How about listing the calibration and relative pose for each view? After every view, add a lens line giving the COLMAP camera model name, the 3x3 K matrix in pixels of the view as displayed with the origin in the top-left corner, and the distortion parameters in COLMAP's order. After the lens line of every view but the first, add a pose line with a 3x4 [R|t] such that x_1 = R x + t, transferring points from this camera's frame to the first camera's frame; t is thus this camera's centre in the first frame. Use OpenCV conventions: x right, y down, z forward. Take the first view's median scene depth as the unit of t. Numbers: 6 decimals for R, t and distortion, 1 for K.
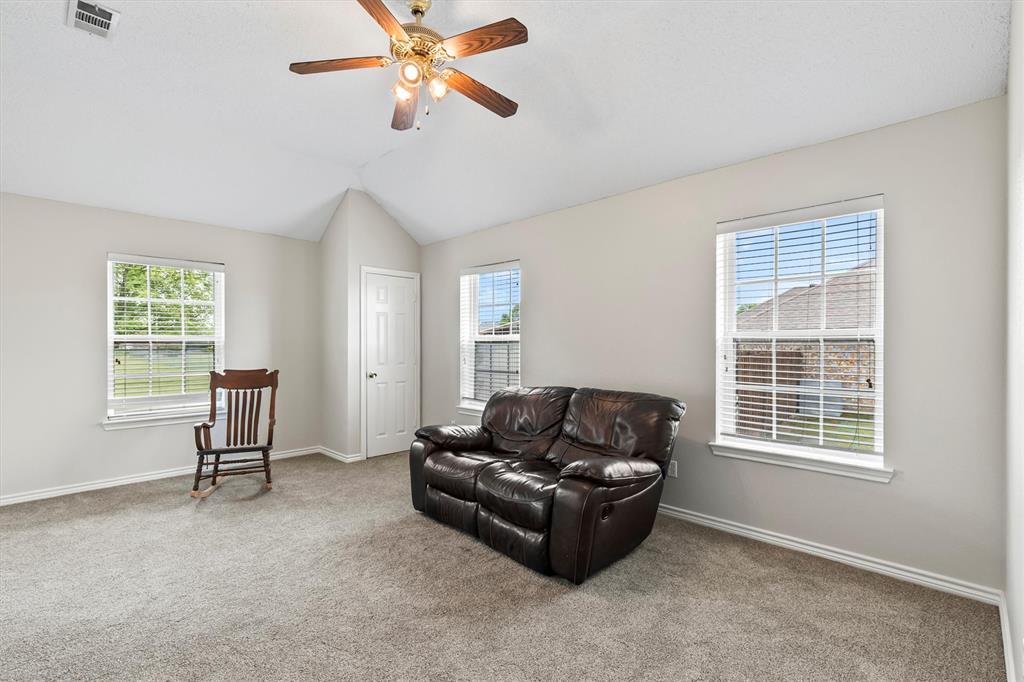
lens RADIAL K [[465.1, 0, 518.0], [0, 465.1, 342.0], [0, 0, 1]] dist [0.005687, 0.000530]
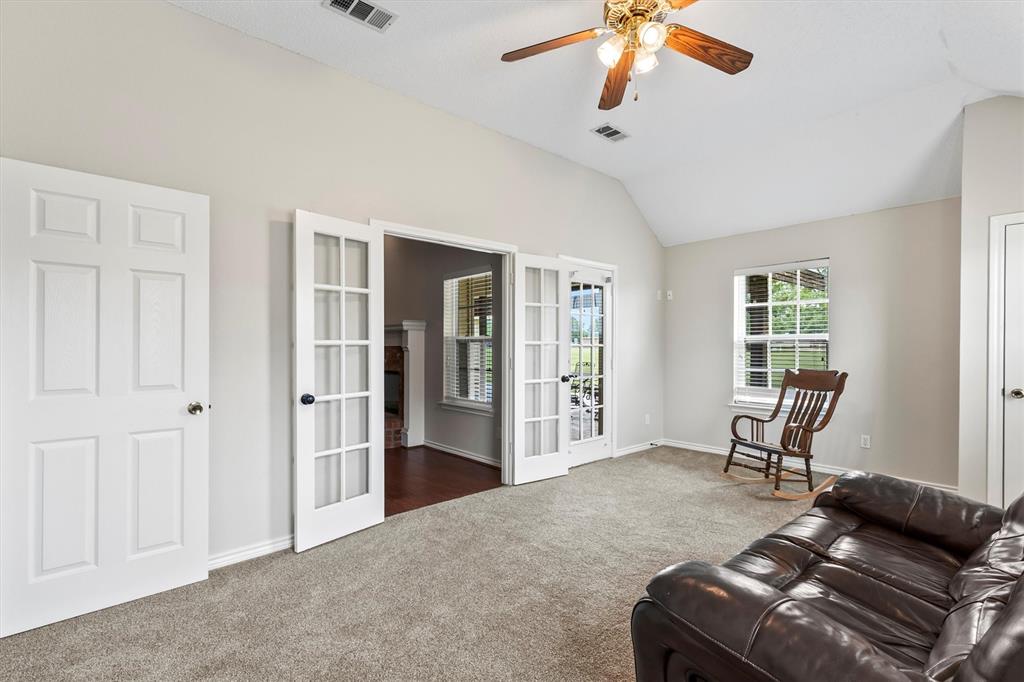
lens RADIAL K [[465.1, 0, 515.5], [0, 465.1, 343.0], [0, 0, 1]] dist [0.005687, 0.000530]
pose [[-0.056440, -0.004330, -0.998397, 0.399850], [0.003739, 0.999983, -0.004548, 0.008489], [0.998399, -0.003990, -0.056423, 0.481137]]
